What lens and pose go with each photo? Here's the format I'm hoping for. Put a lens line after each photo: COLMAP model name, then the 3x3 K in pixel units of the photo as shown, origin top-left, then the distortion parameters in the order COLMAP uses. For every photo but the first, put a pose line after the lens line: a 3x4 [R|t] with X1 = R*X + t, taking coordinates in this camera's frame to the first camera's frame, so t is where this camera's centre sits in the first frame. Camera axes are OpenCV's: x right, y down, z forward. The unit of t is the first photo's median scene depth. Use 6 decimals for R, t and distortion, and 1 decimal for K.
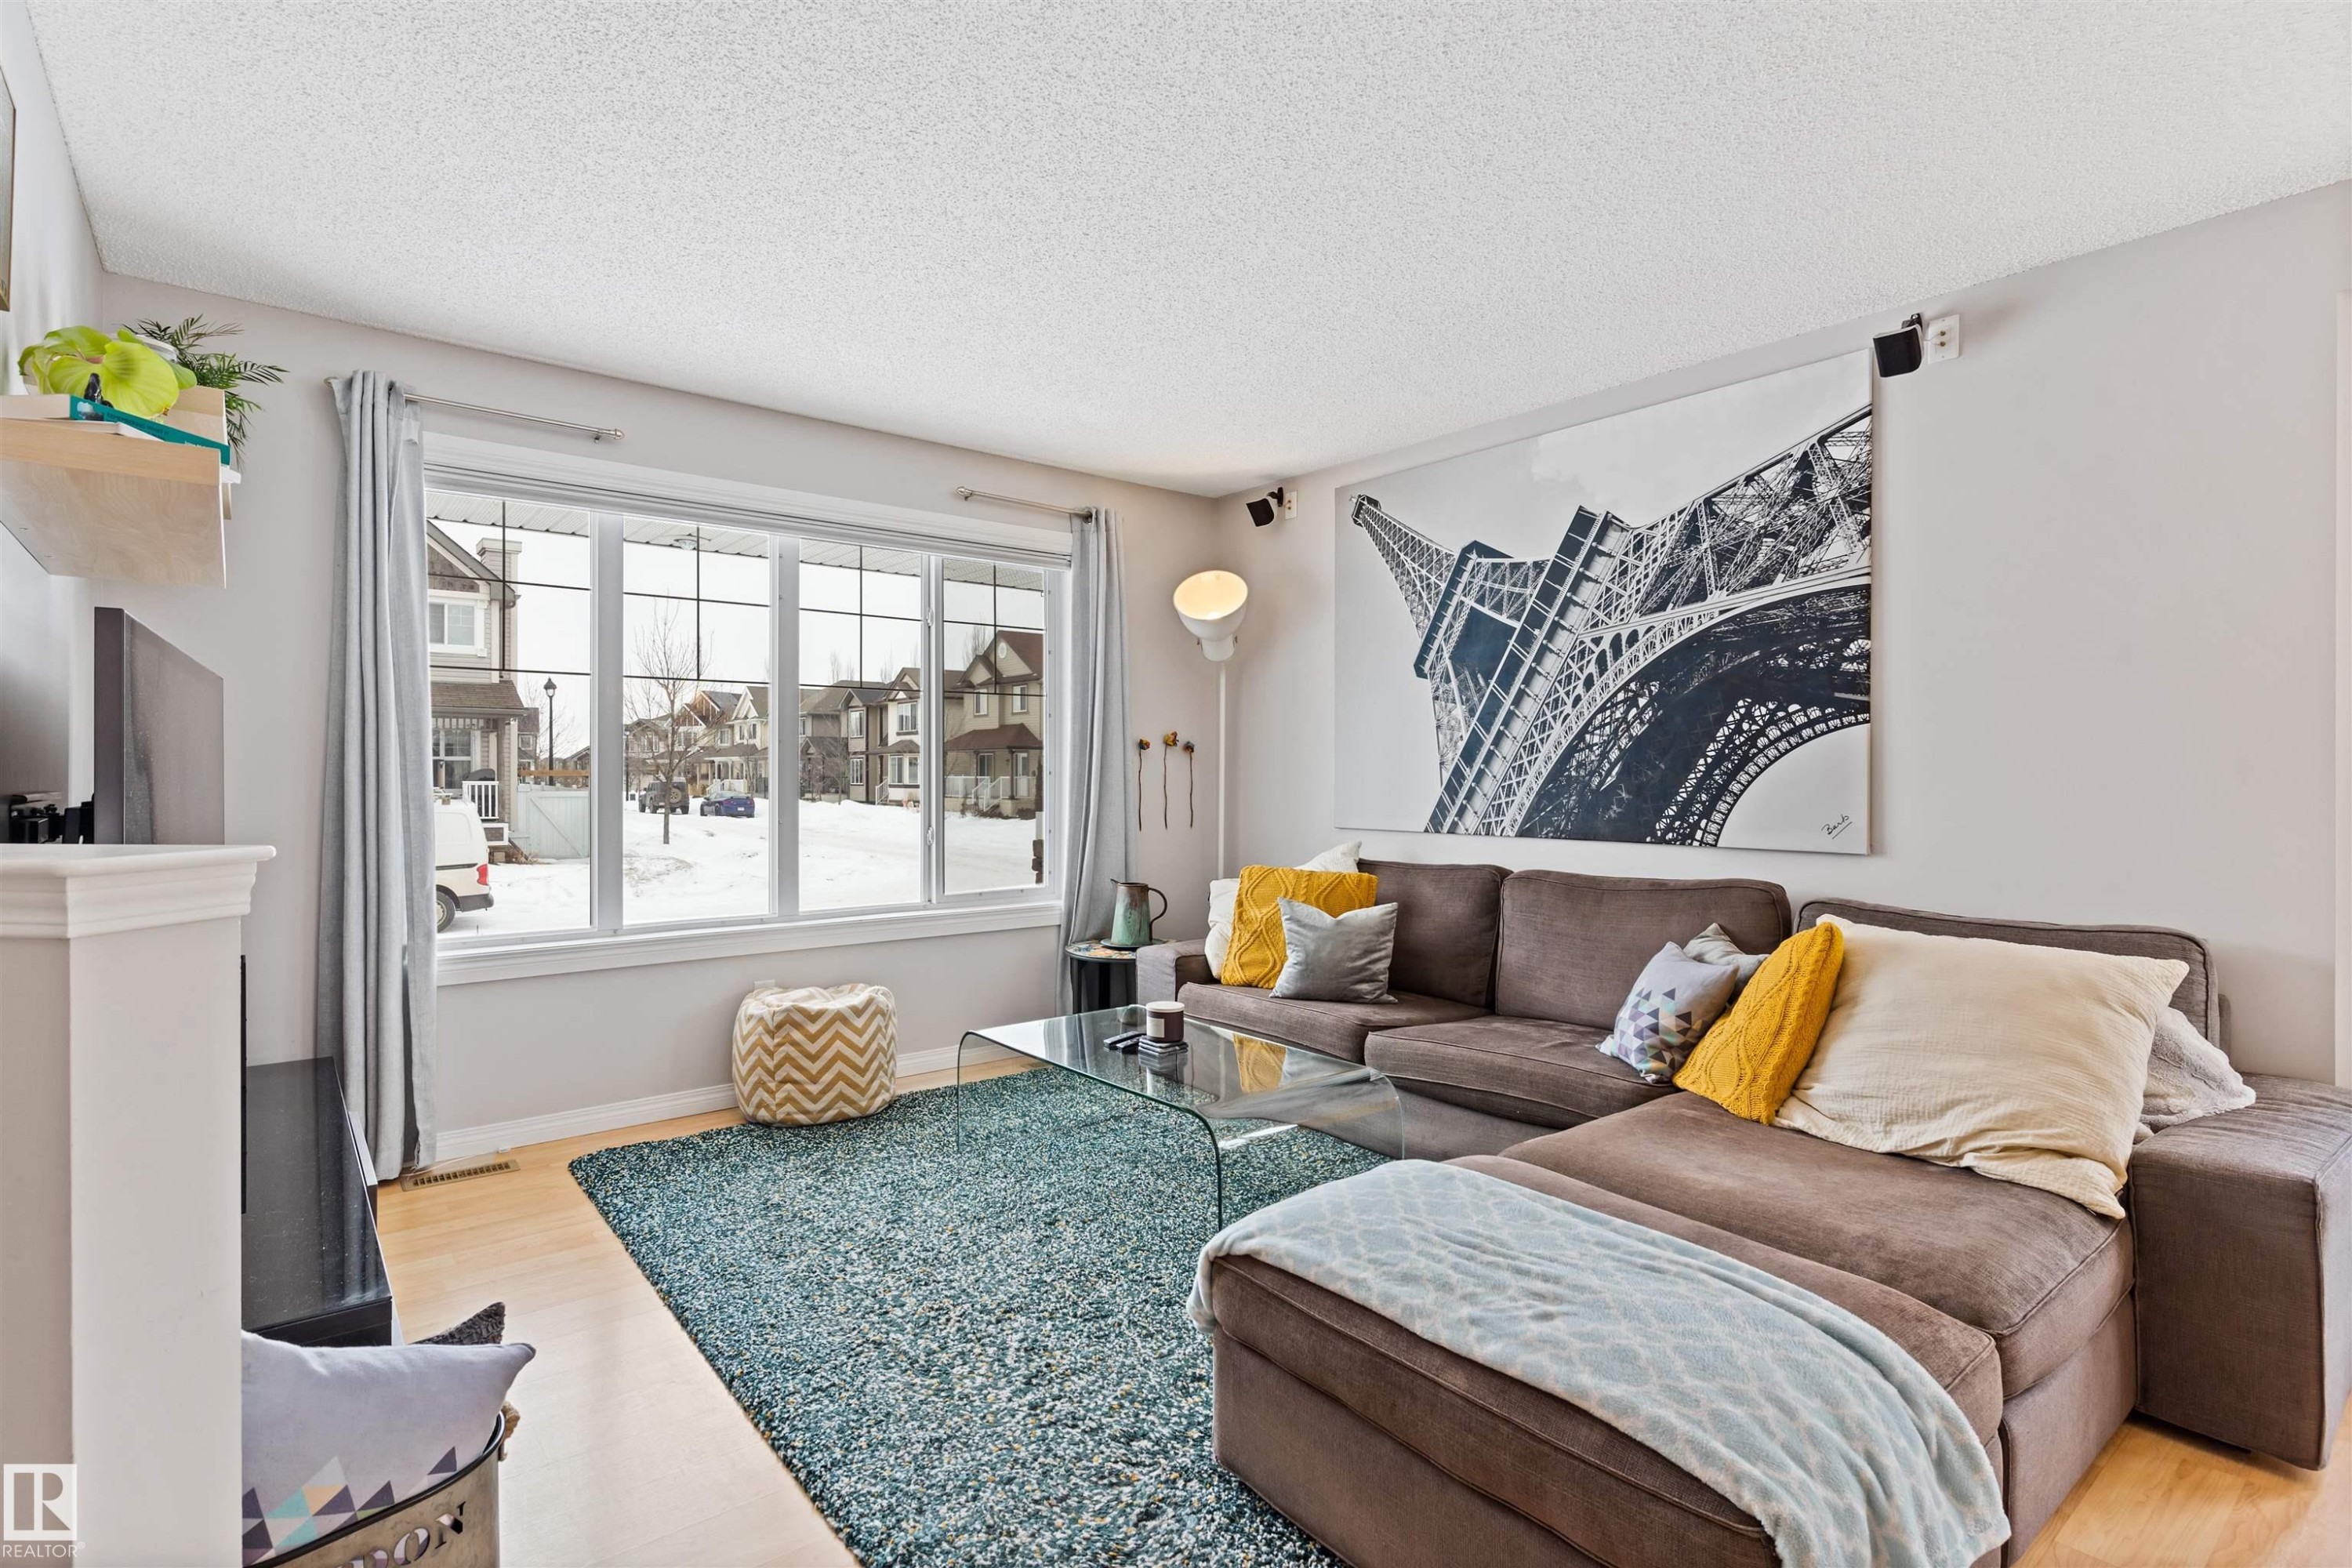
lens RADIAL K [[1137.2, 0, 1181.4], [0, 1137.2, 778.7], [0, 0, 1]] dist [-0.000157, -0.000324]
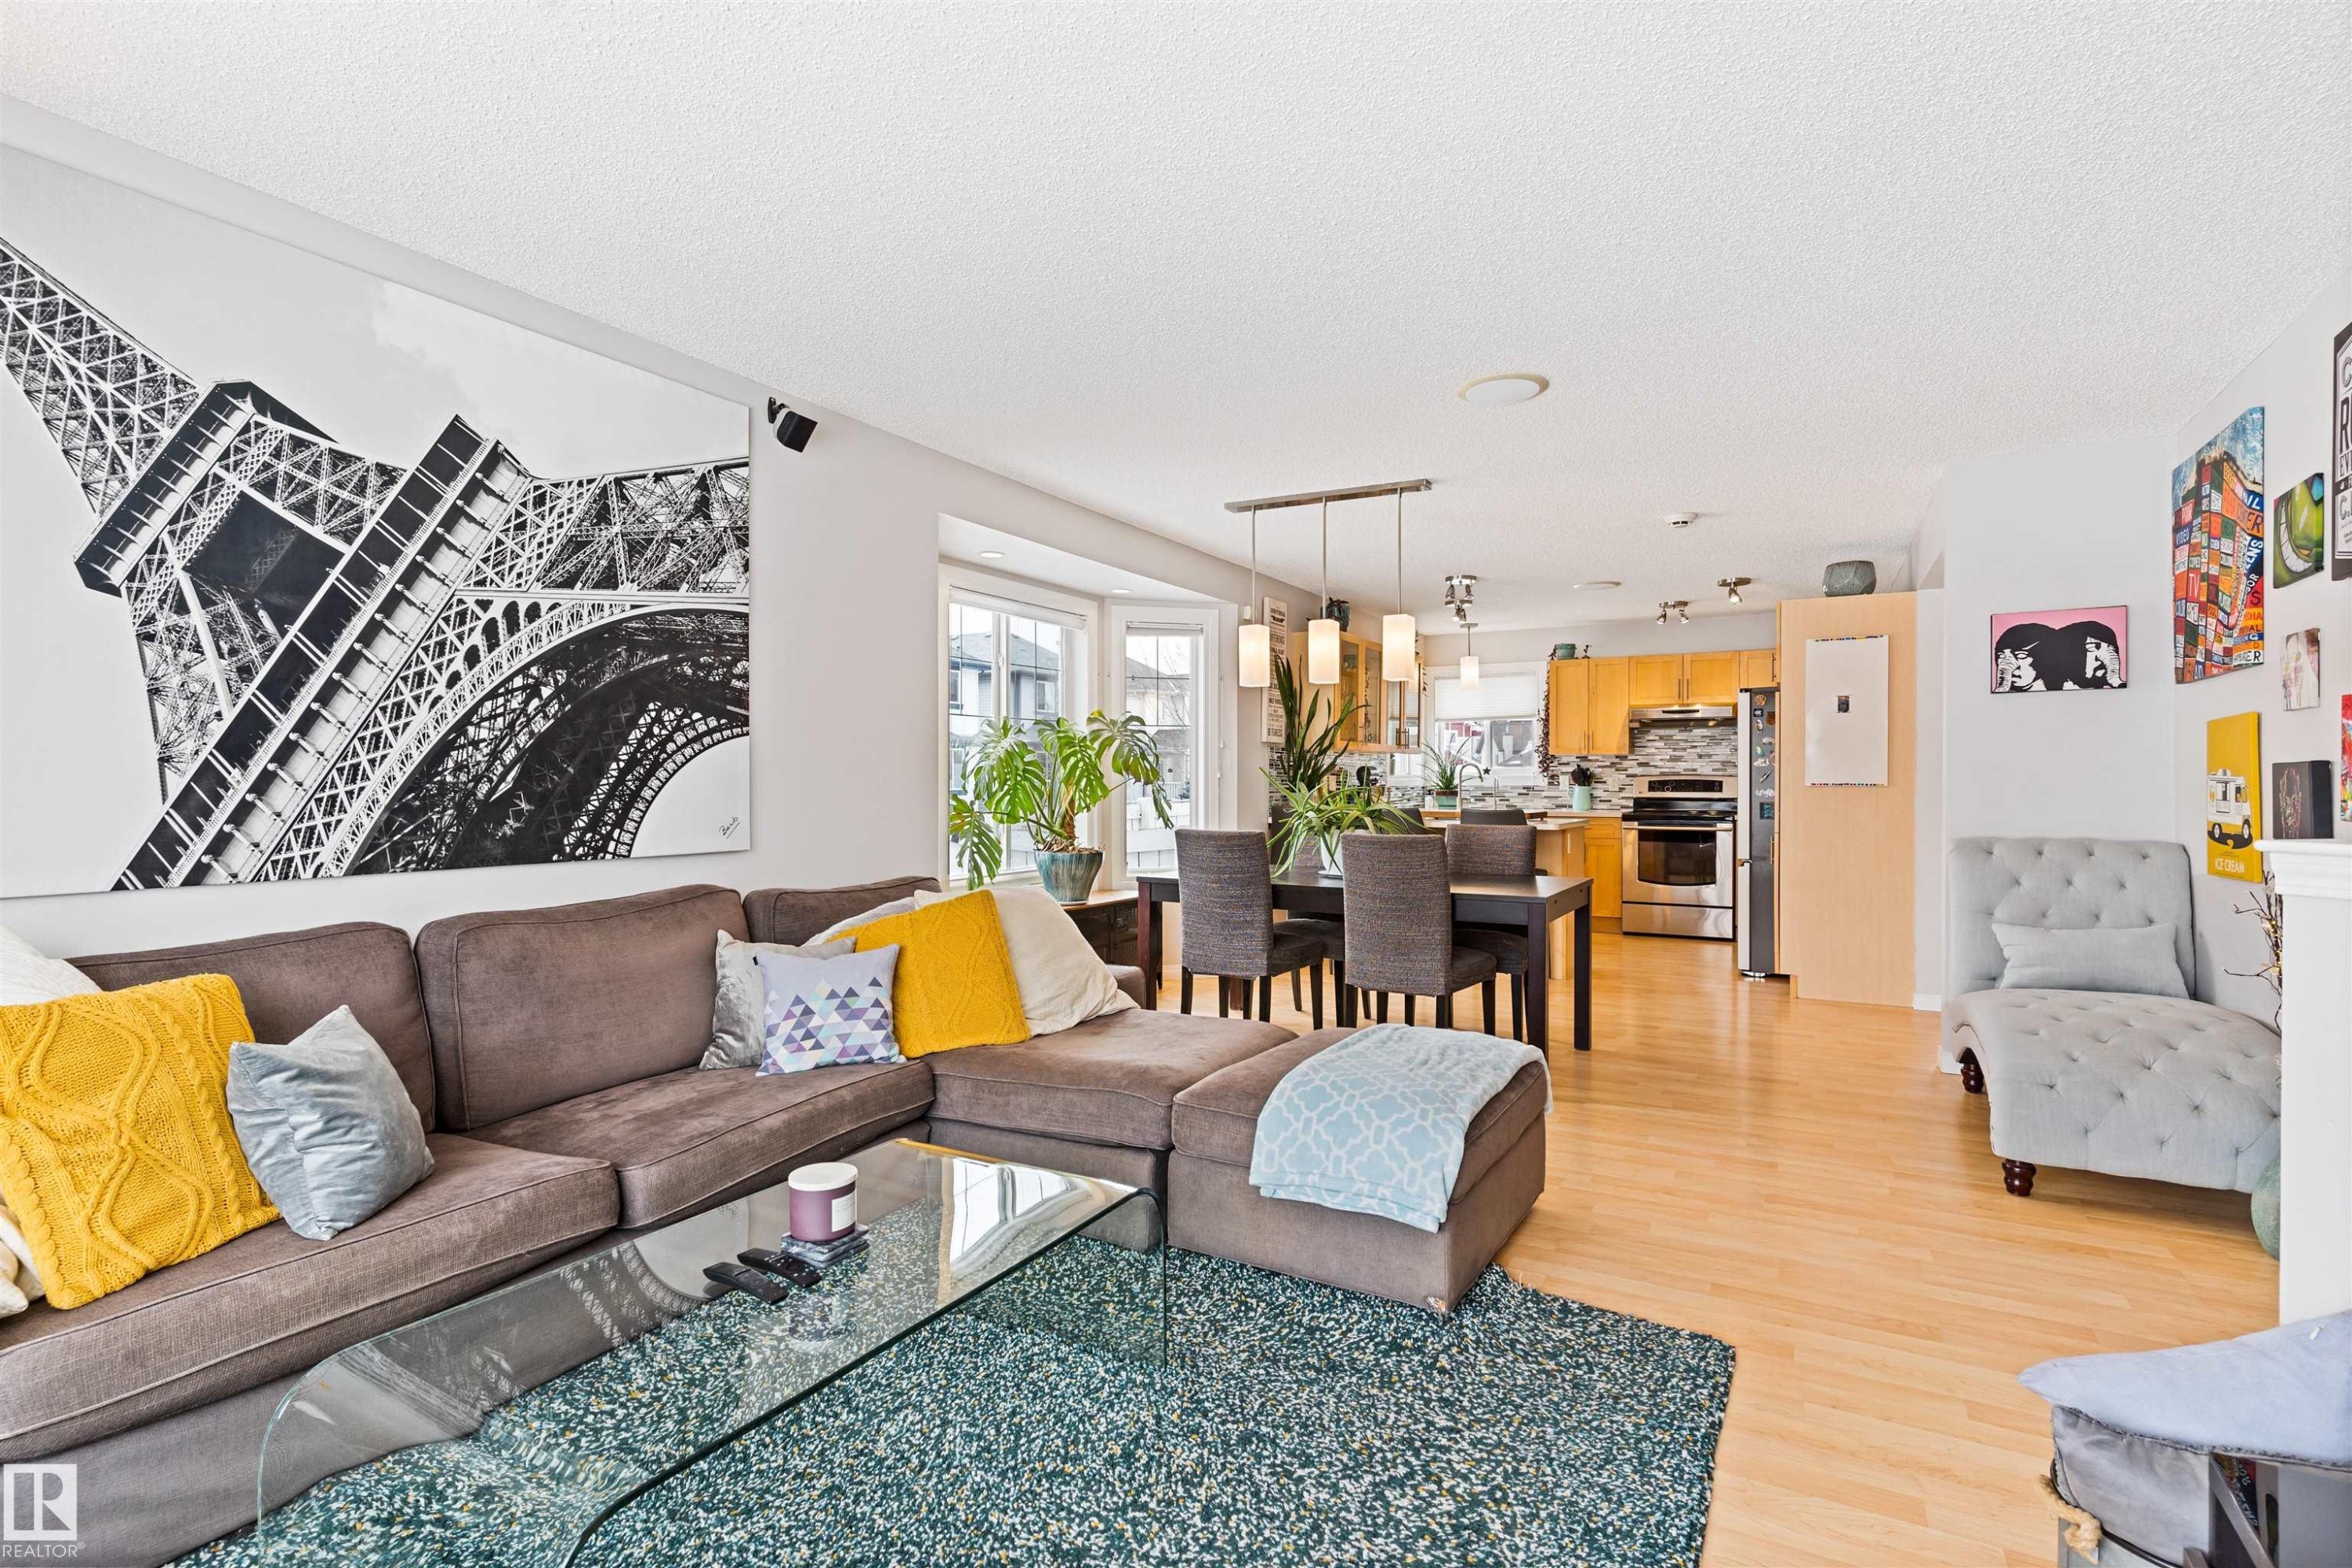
lens RADIAL K [[1132.2, 0, 1176.0], [0, 1132.2, 784.0], [0, 0, 1]] dist [-0.000021, -0.000010]
pose [[-0.370322, -0.004507, 0.928893, -0.510505], [0.001476, 0.999984, 0.005440, -0.004421], [-0.928902, 0.003386, -0.370309, 0.851046]]
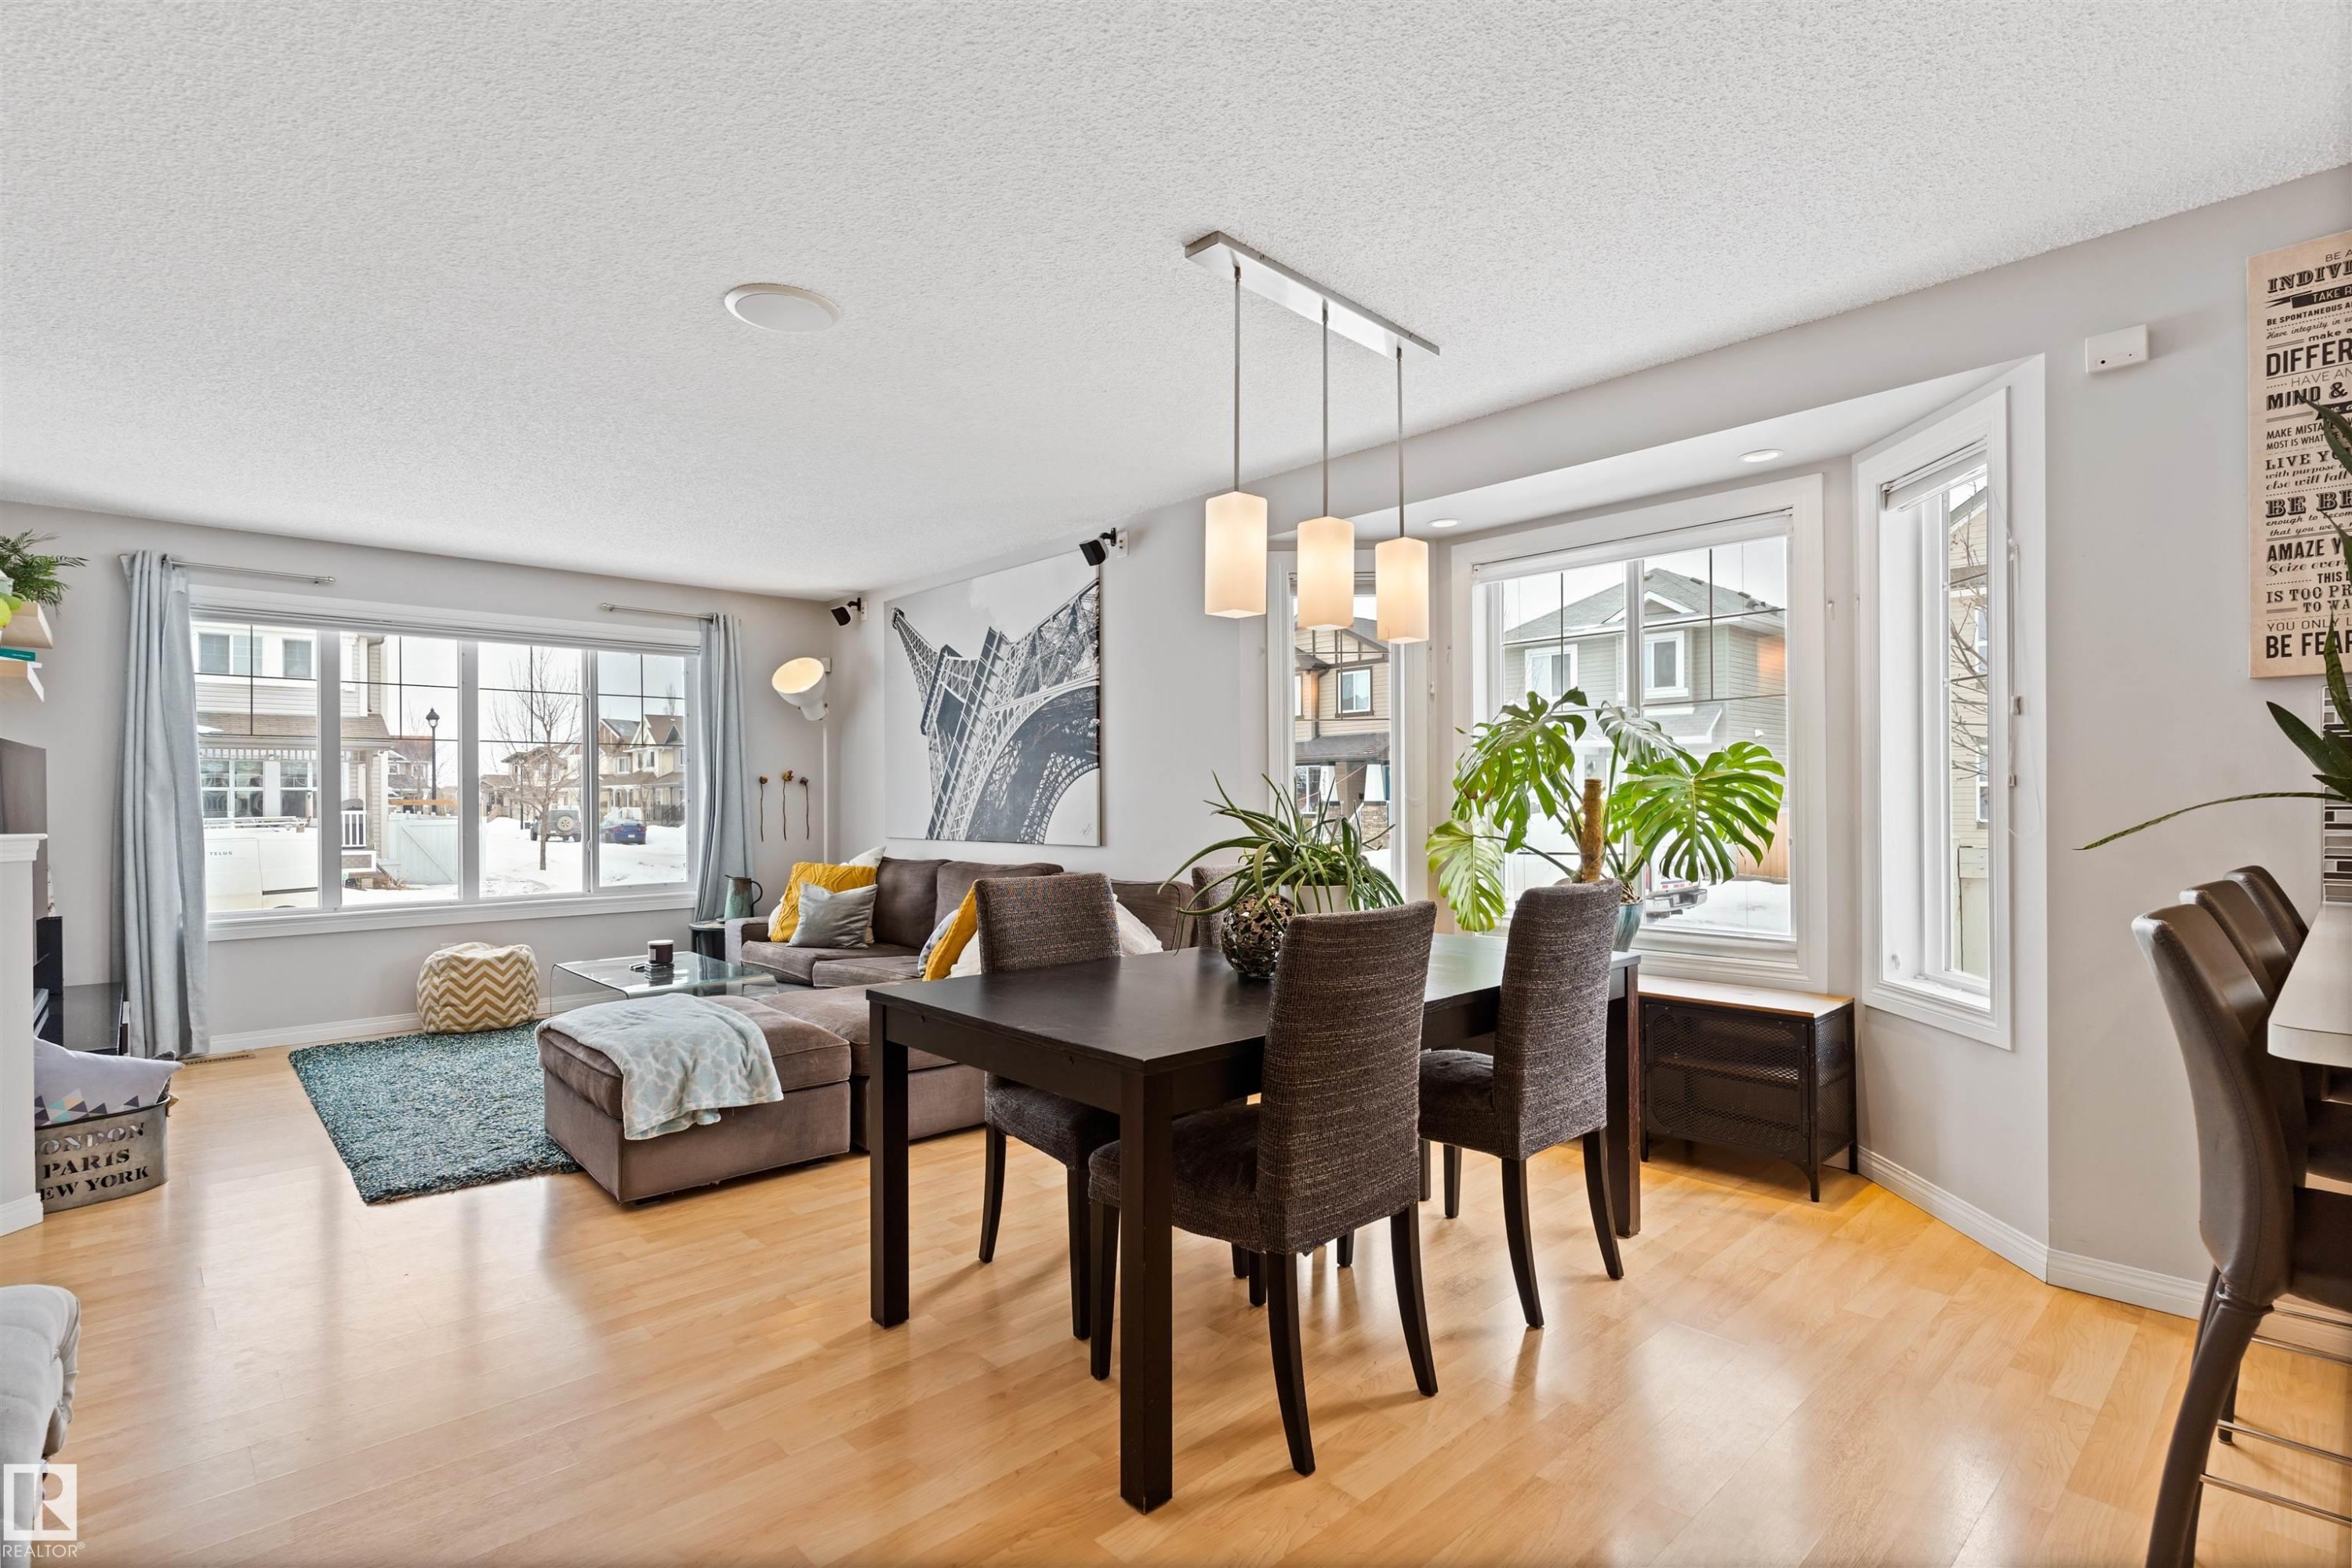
lens RADIAL K [[1119.3, 0, 1178.8], [0, 1119.3, 798.7], [0, 0, 1]] dist [0.001240, 0.000547]
pose [[0.997421, -0.007702, 0.071352, 0.503584], [0.007961, 0.999963, -0.003353, 0.002168], [-0.071323, 0.003912, 0.997446, -0.547068]]
